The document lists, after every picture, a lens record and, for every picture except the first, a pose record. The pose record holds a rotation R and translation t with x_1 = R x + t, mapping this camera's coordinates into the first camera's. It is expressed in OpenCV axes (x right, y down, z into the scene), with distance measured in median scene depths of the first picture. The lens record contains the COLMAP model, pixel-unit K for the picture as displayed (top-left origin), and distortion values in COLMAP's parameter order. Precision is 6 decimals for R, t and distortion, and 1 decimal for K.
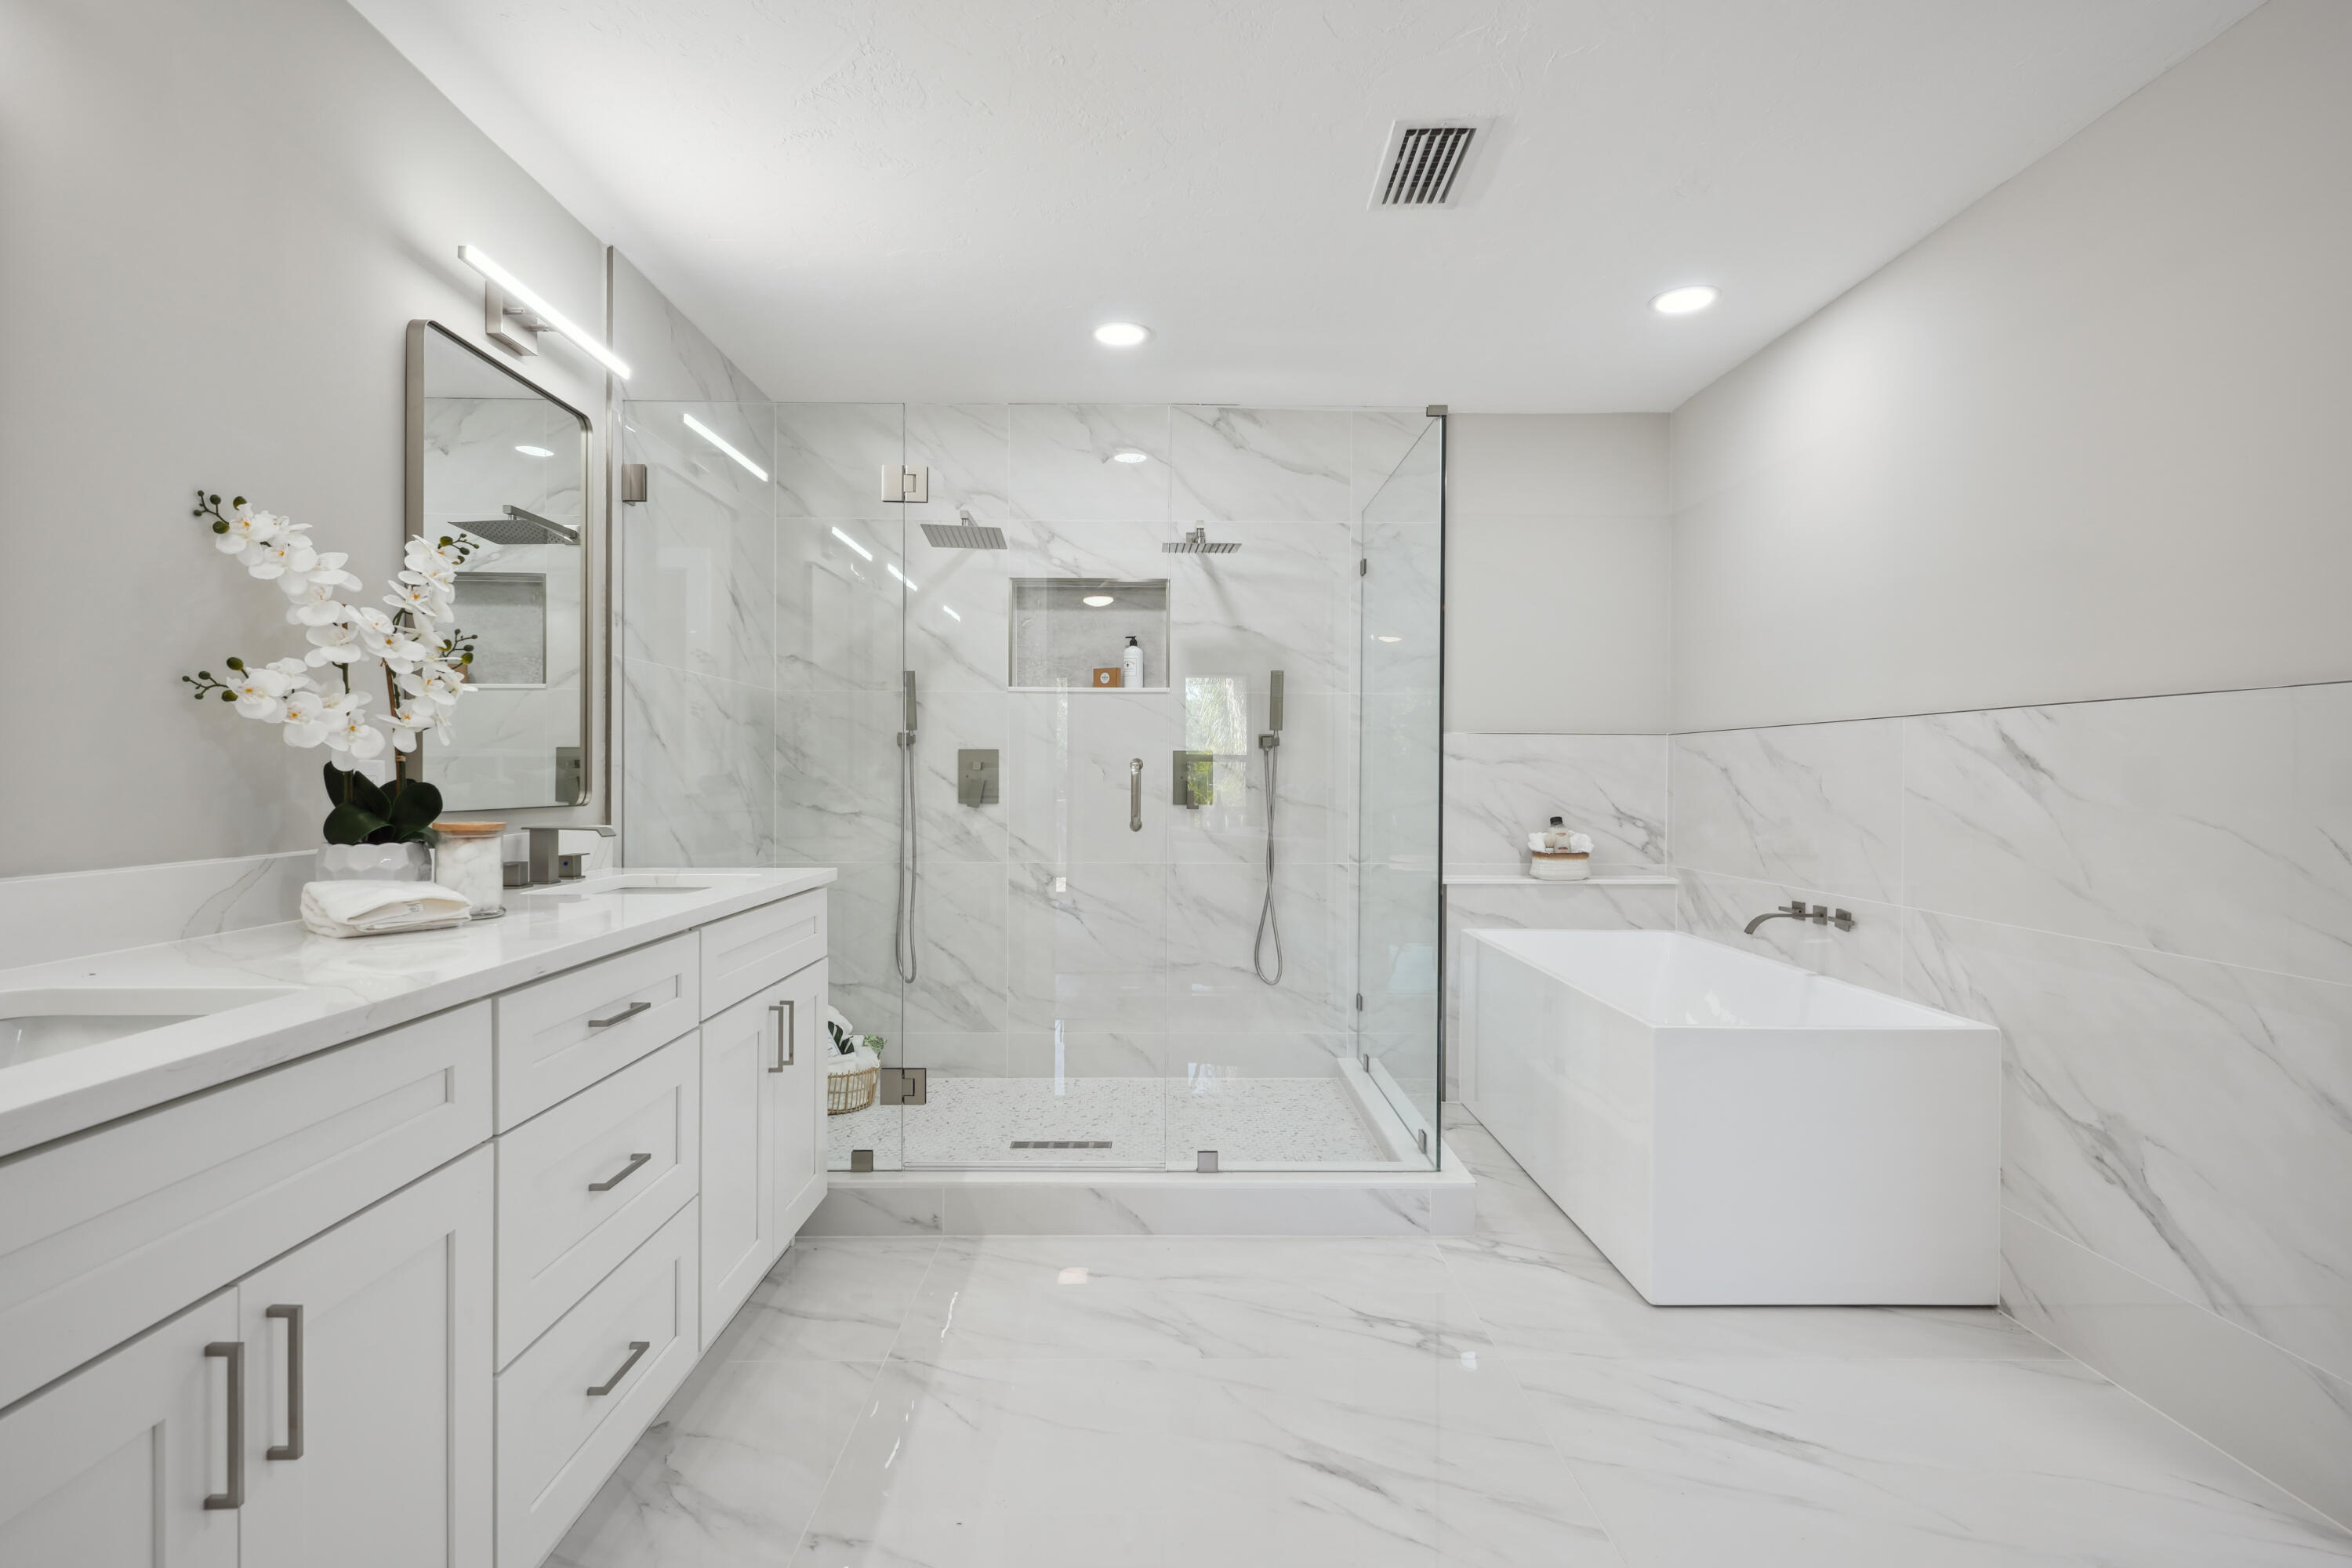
lens RADIAL K [[1142.7, 0, 1179.9], [0, 1142.7, 778.9], [0, 0, 1]] dist [0.009967, -0.004574]
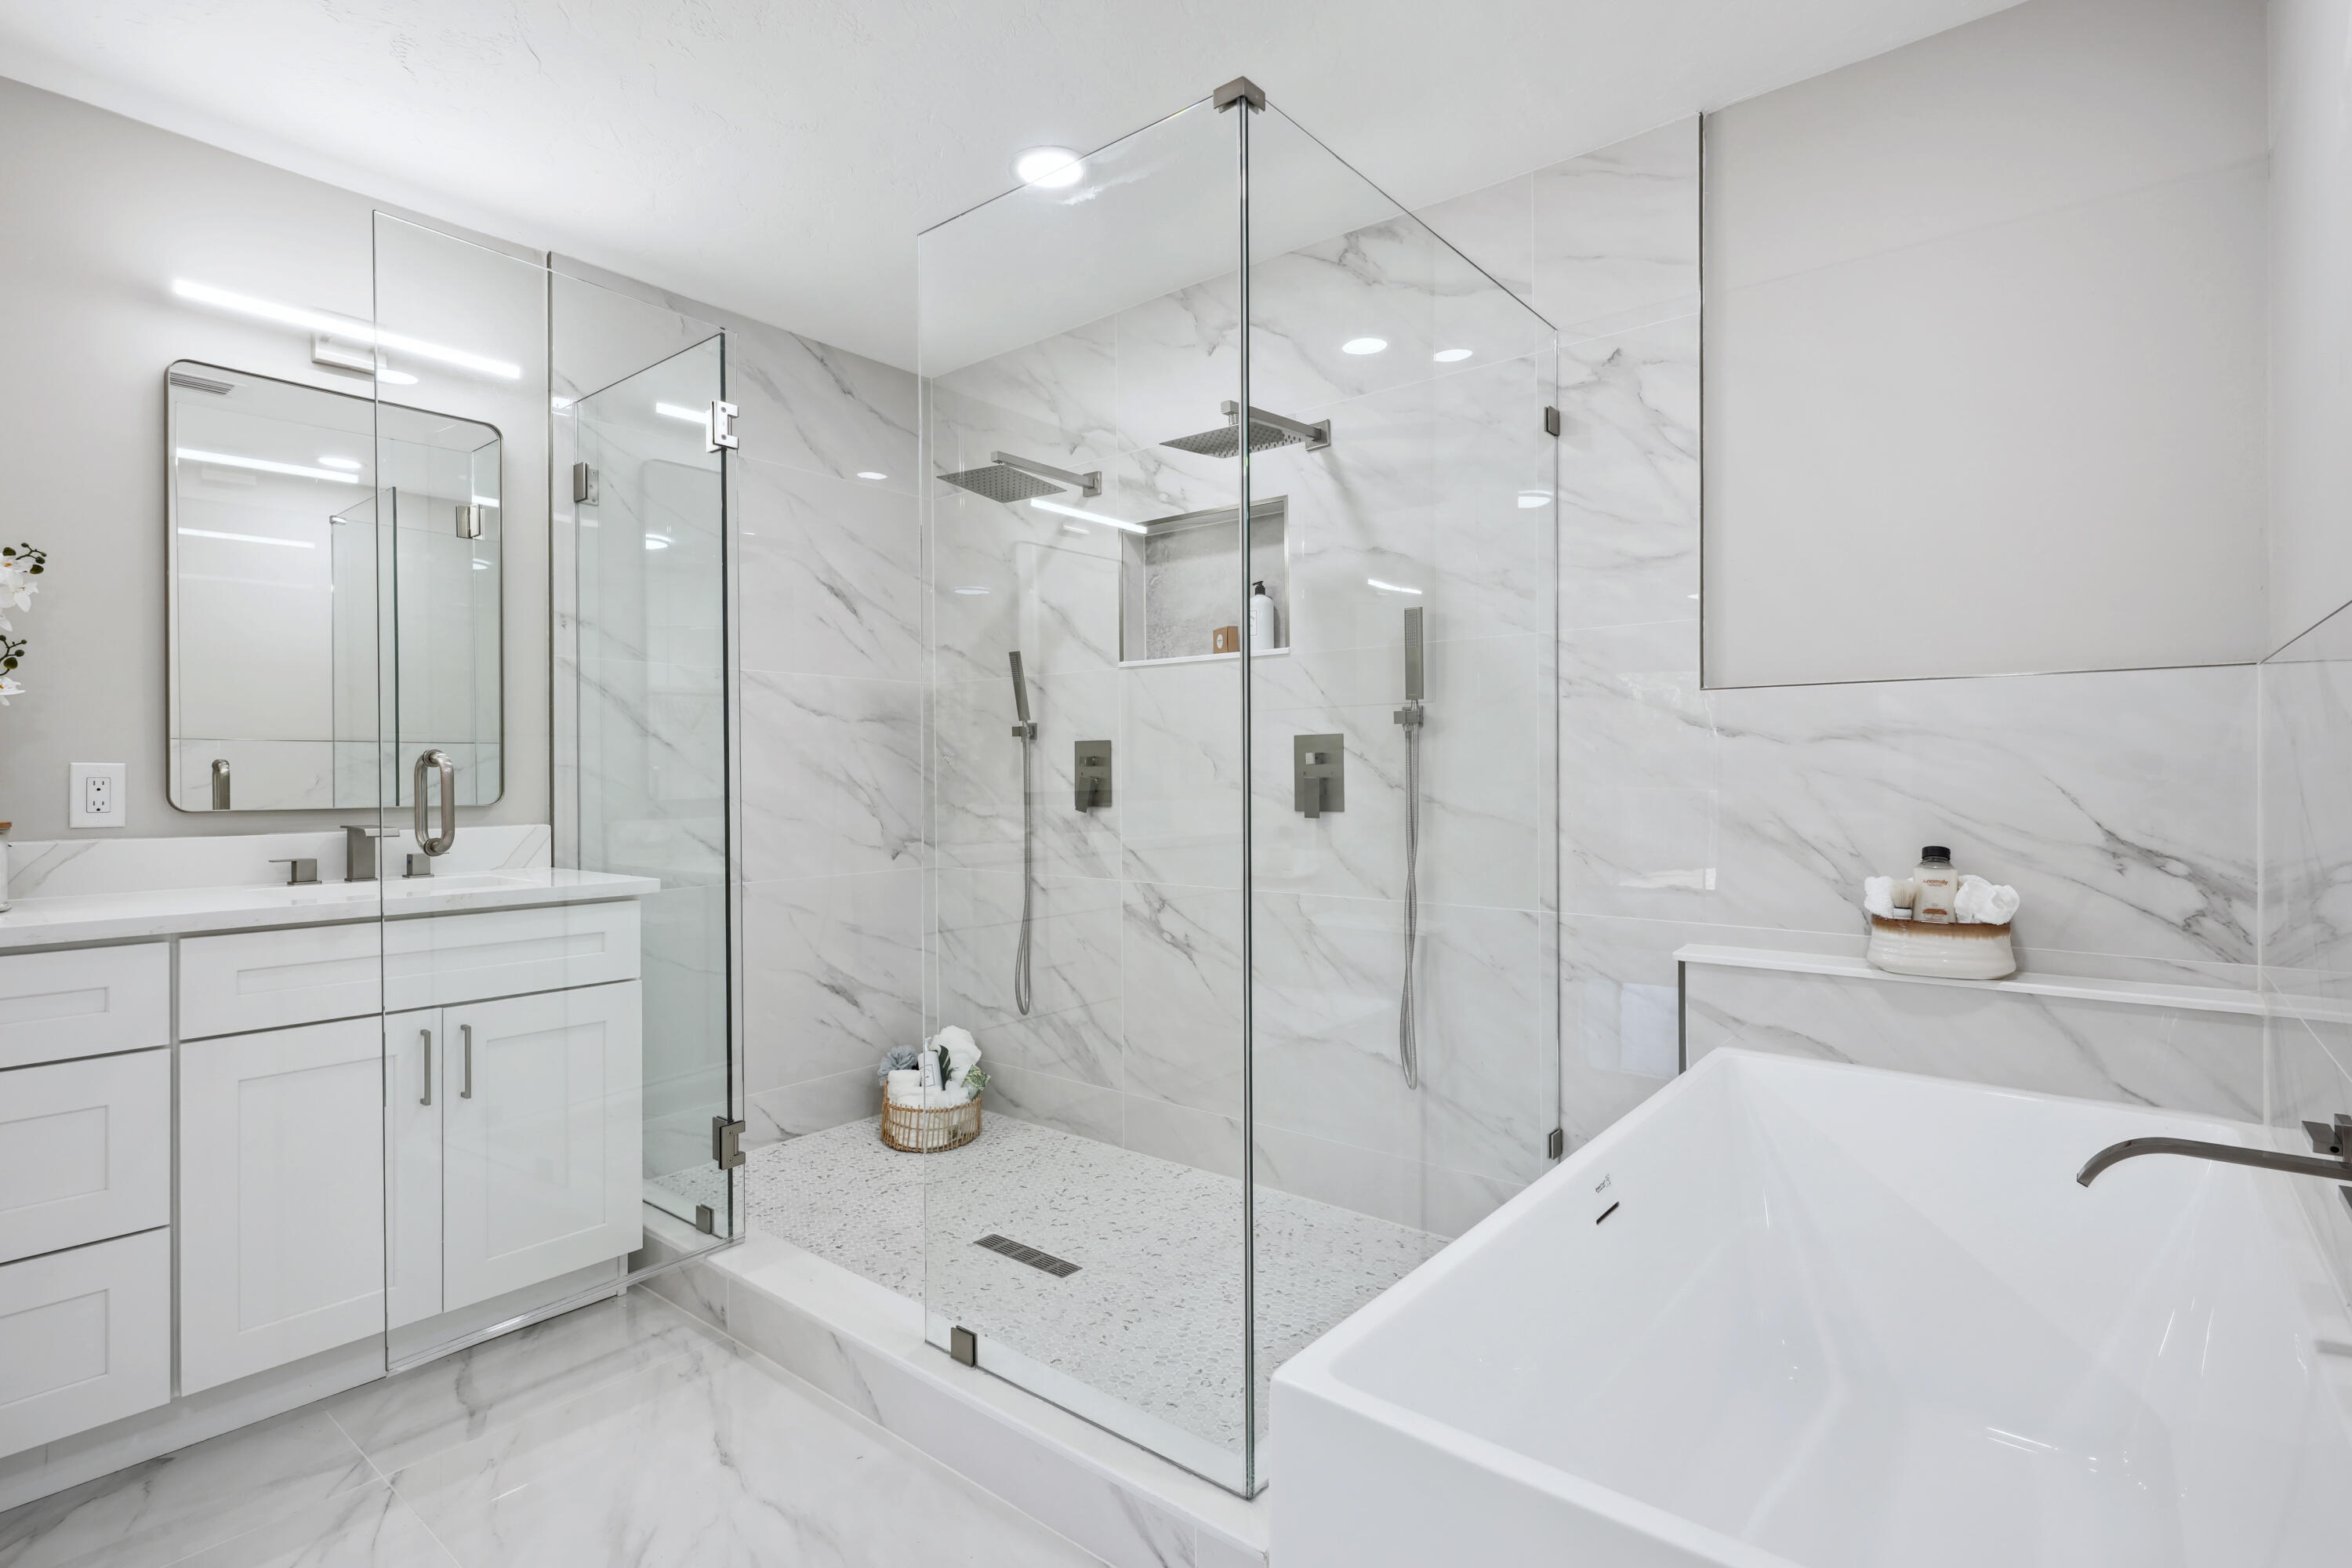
lens RADIAL K [[1142.7, 0, 1180.4], [0, 1142.7, 774.0], [0, 0, 1]] dist [0.009967, -0.004574]
pose [[0.759605, -0.007418, -0.650342, 0.405860], [0.004839, 0.999972, -0.005754, 0.003192], [0.650366, 0.001224, 0.759620, 0.416014]]
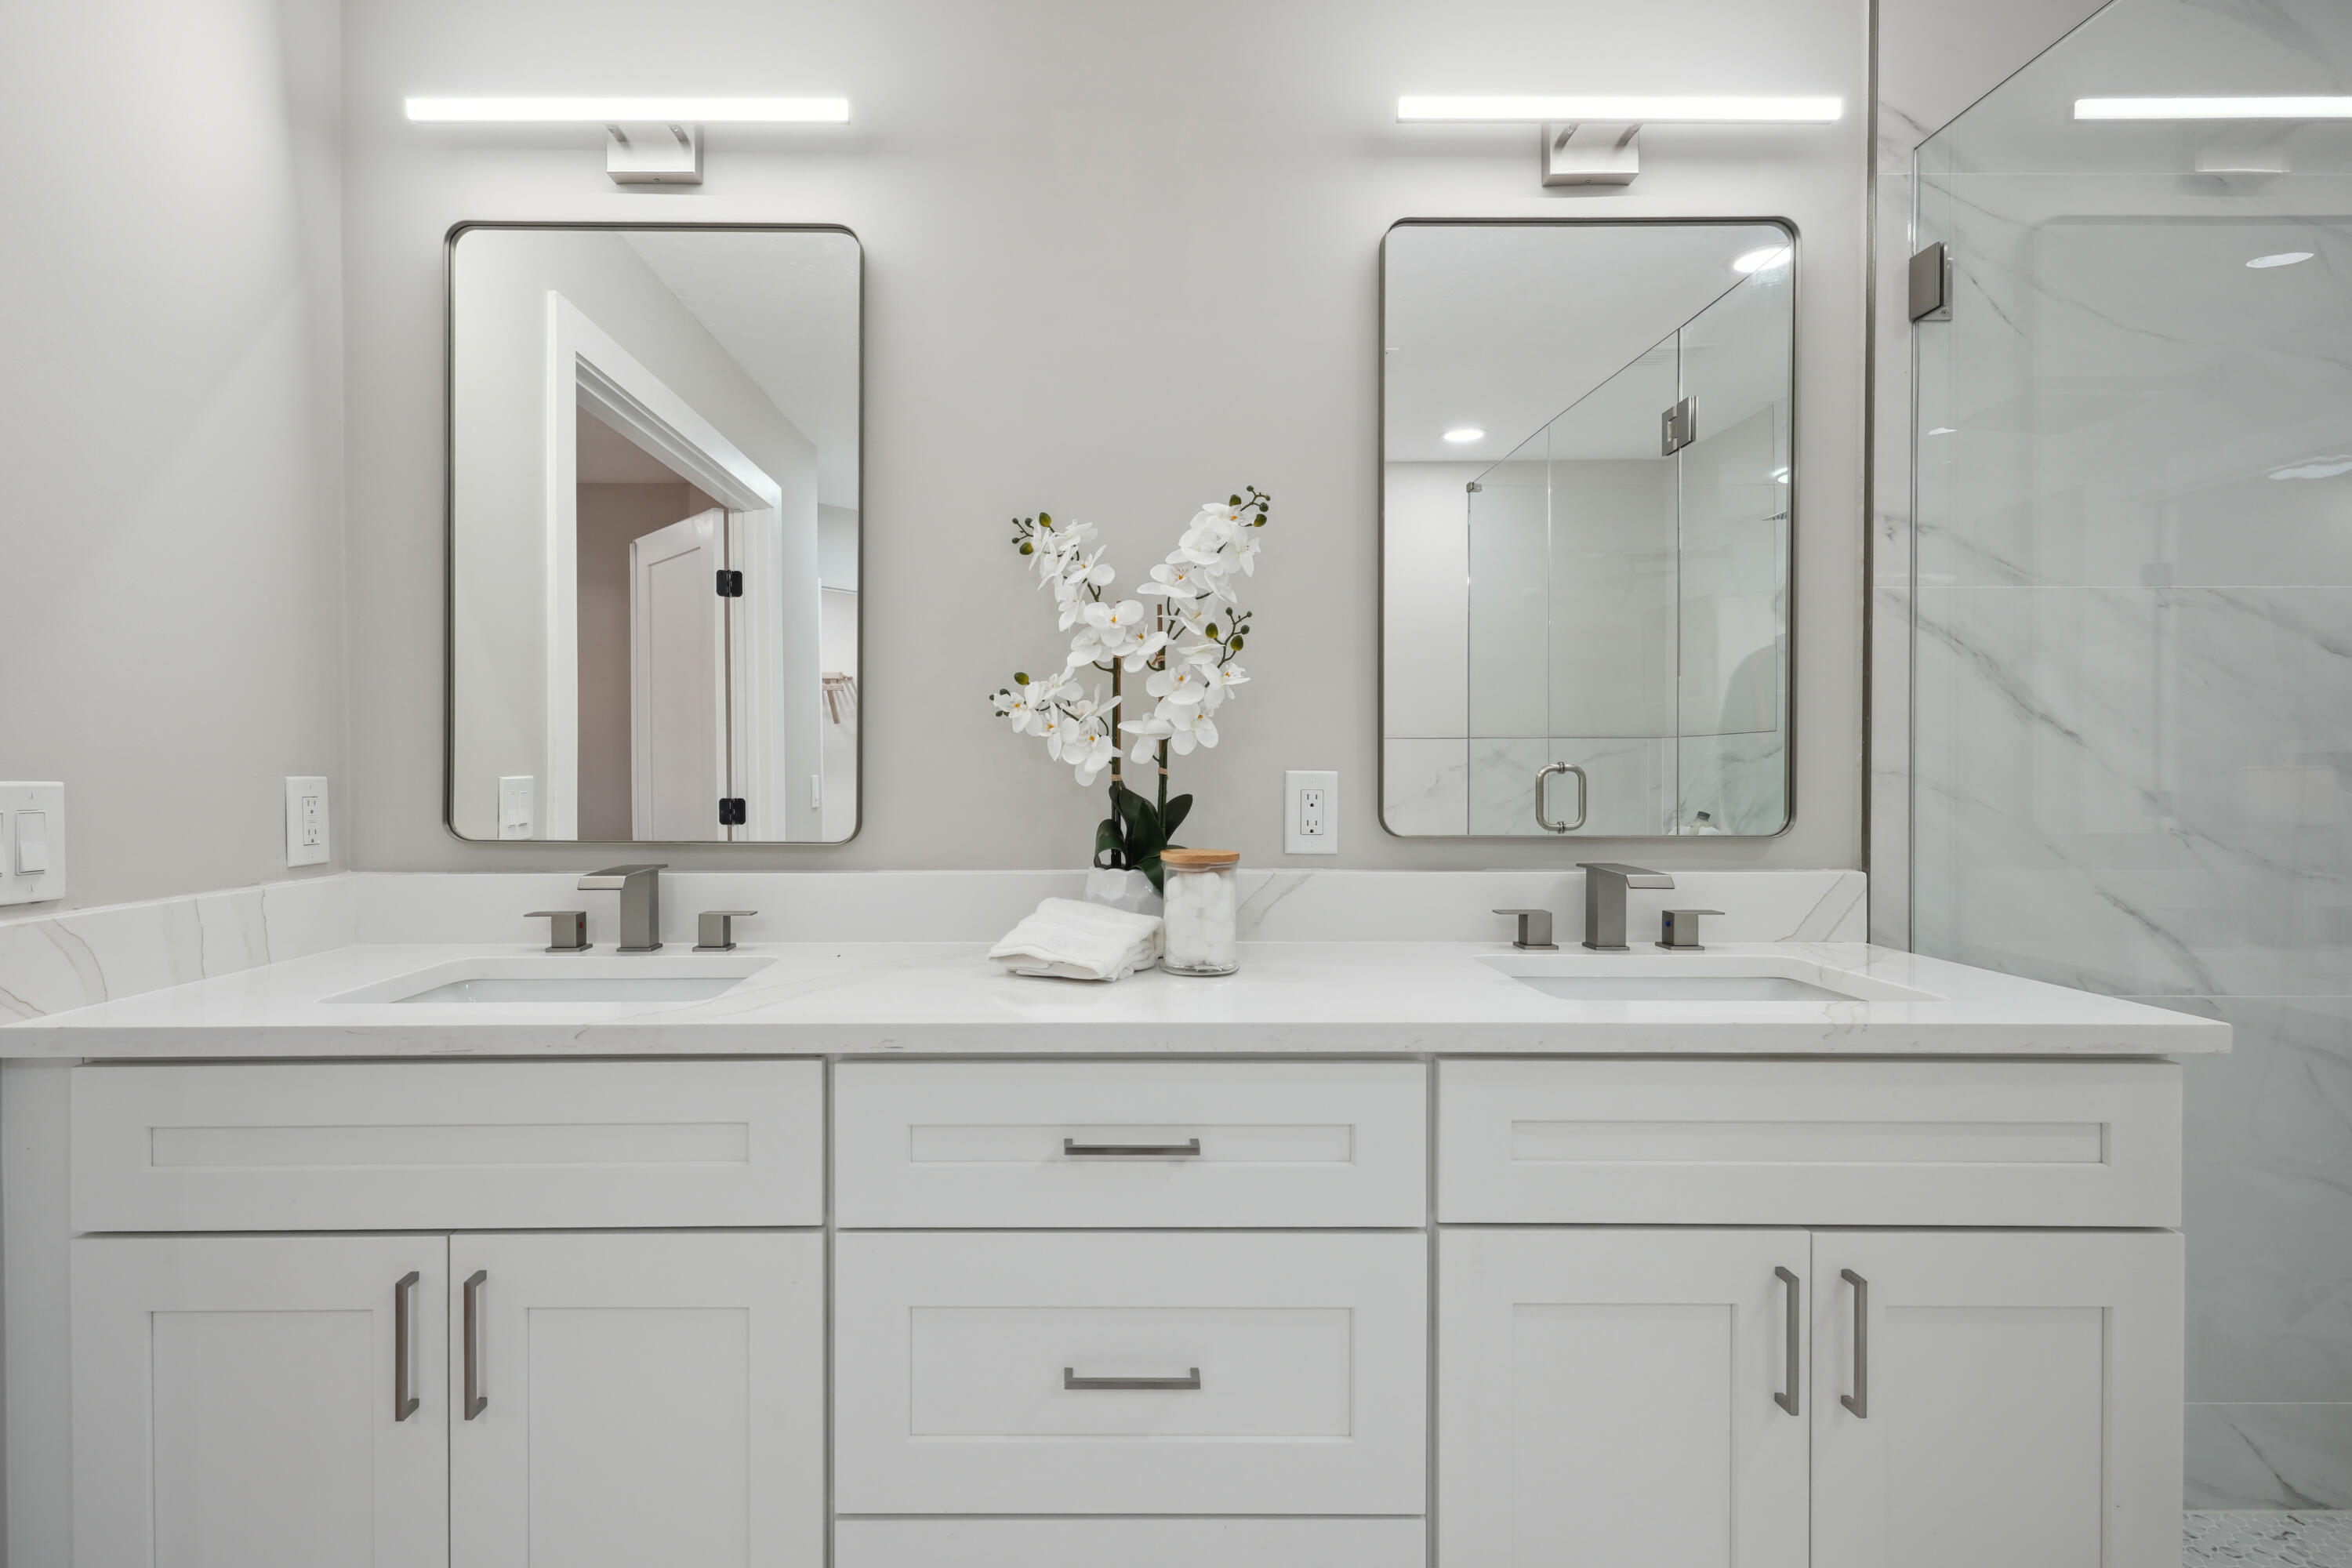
lens RADIAL K [[1142.7, 0, 1097.5], [0, 1142.7, 786.5], [0, 0, 1]] dist [0.009967, -0.004574]
pose [[-0.015104, 0.012328, -0.999810, 0.079552], [-0.004398, 0.999913, 0.012396, -0.006782], [0.999876, 0.004584, -0.015049, 0.423868]]
